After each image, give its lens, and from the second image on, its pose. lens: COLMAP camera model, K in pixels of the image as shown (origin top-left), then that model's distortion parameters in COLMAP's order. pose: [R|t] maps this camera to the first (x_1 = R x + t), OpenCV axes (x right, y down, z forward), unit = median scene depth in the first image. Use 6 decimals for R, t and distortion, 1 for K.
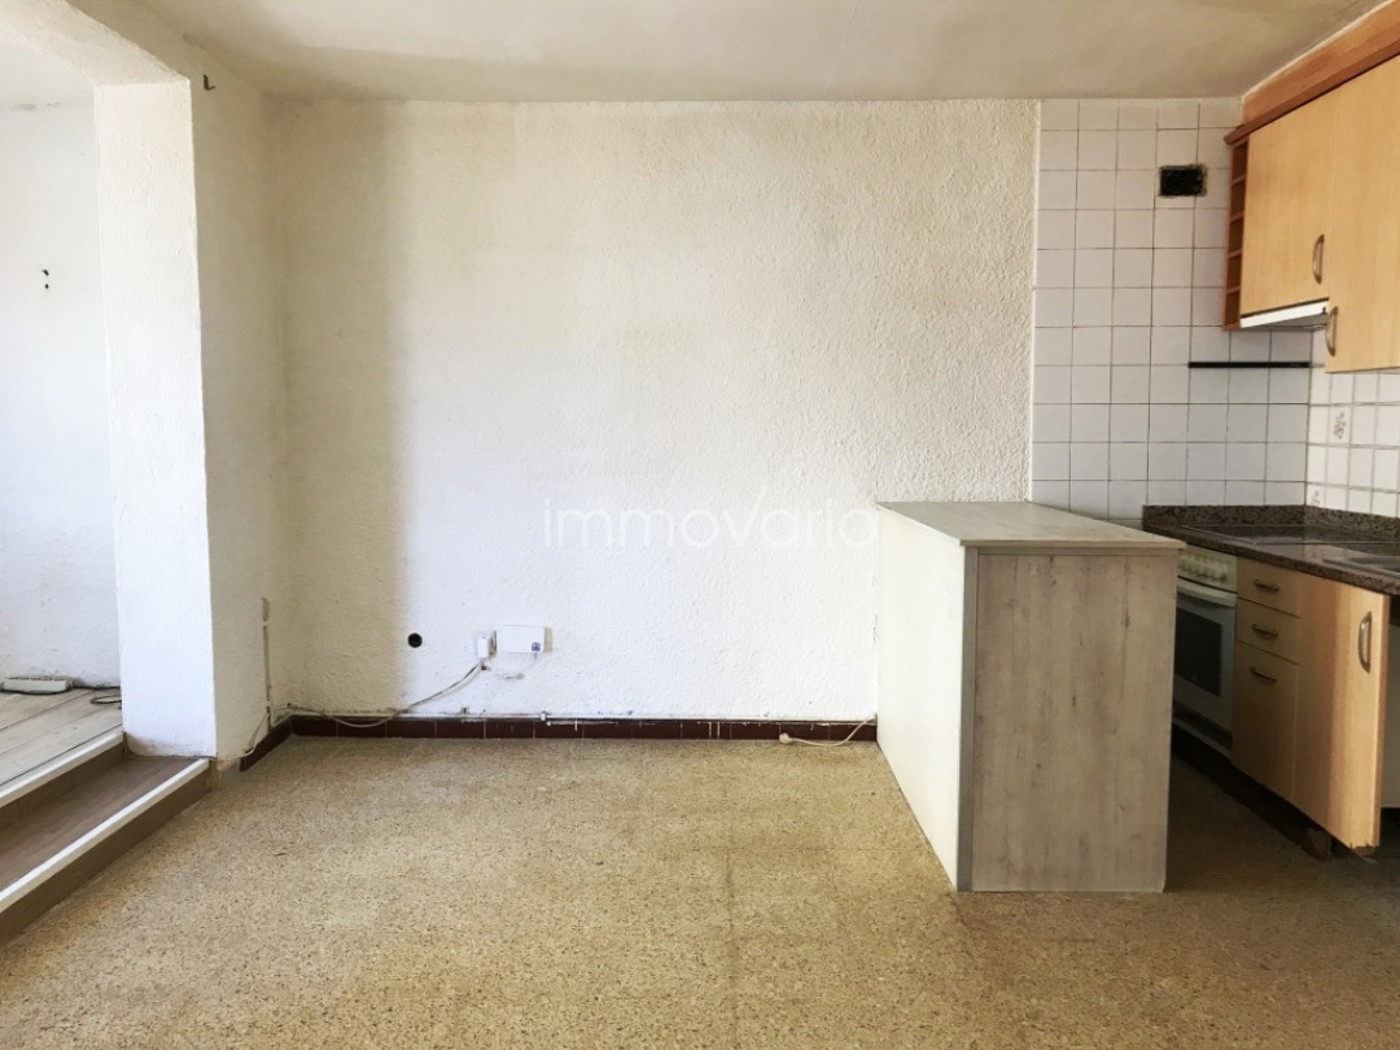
lens RADIAL K [[1134.0, 0, 700.0], [0, 1134.0, 525.0], [0, 0, 1]] dist [0.089656, -0.109590]
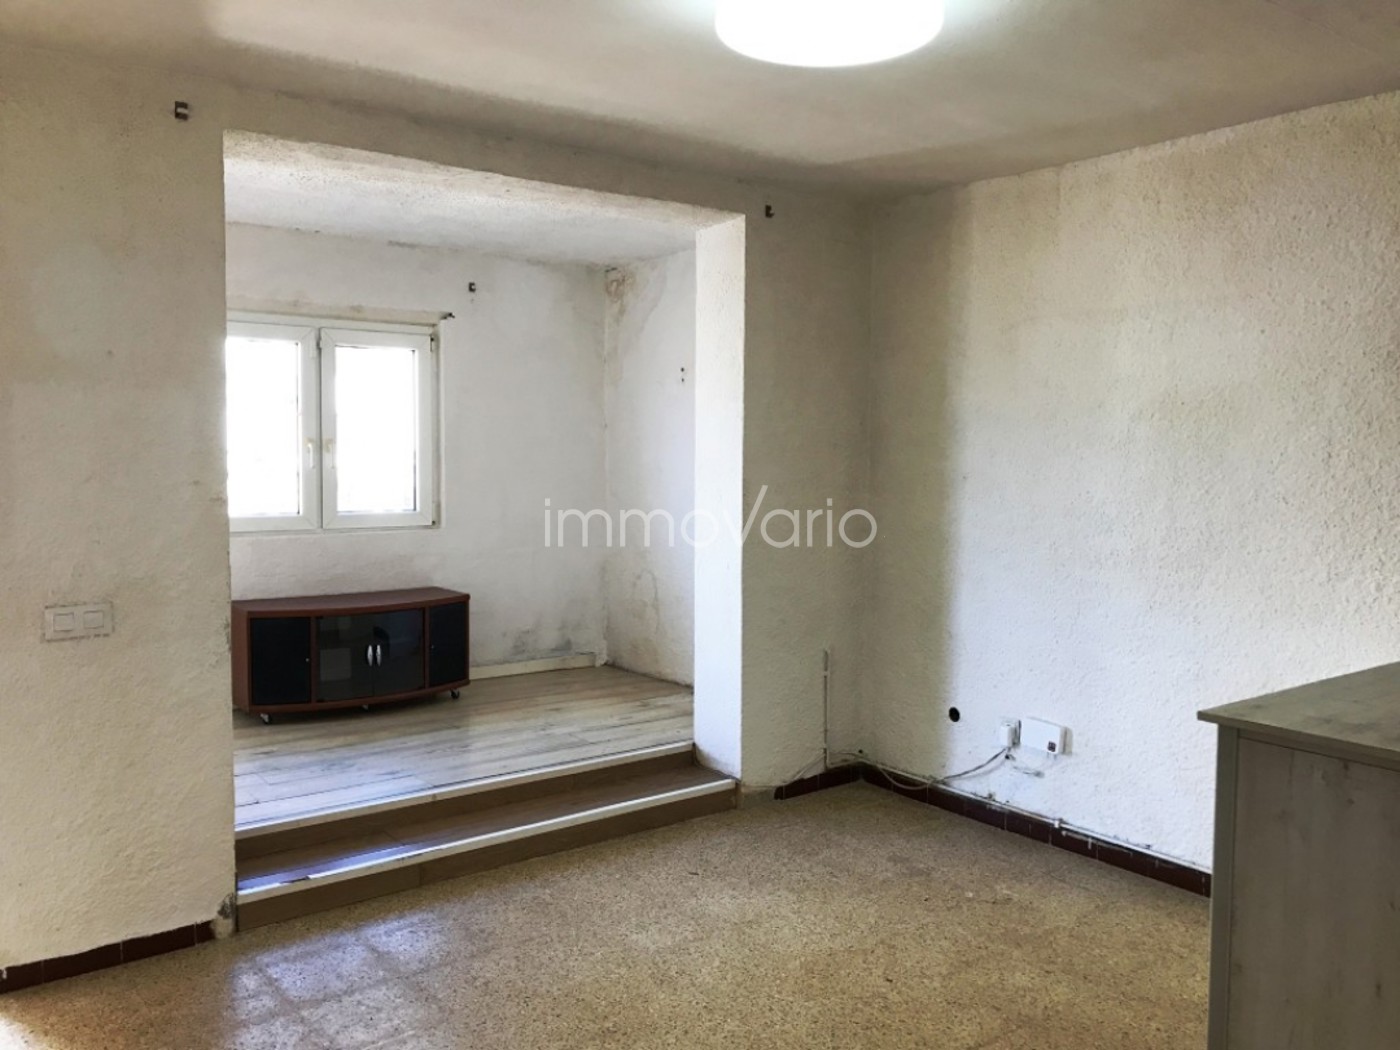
lens RADIAL K [[1150.8, 0, 700.0], [0, 1150.8, 525.0], [0, 0, 1]] dist [0.015772, 0.006396]
pose [[0.627865, 0.057185, -0.776218, 0.405546], [-0.078691, 0.996851, 0.009789, -0.060059], [0.774334, 0.054935, 0.630388, 0.188440]]
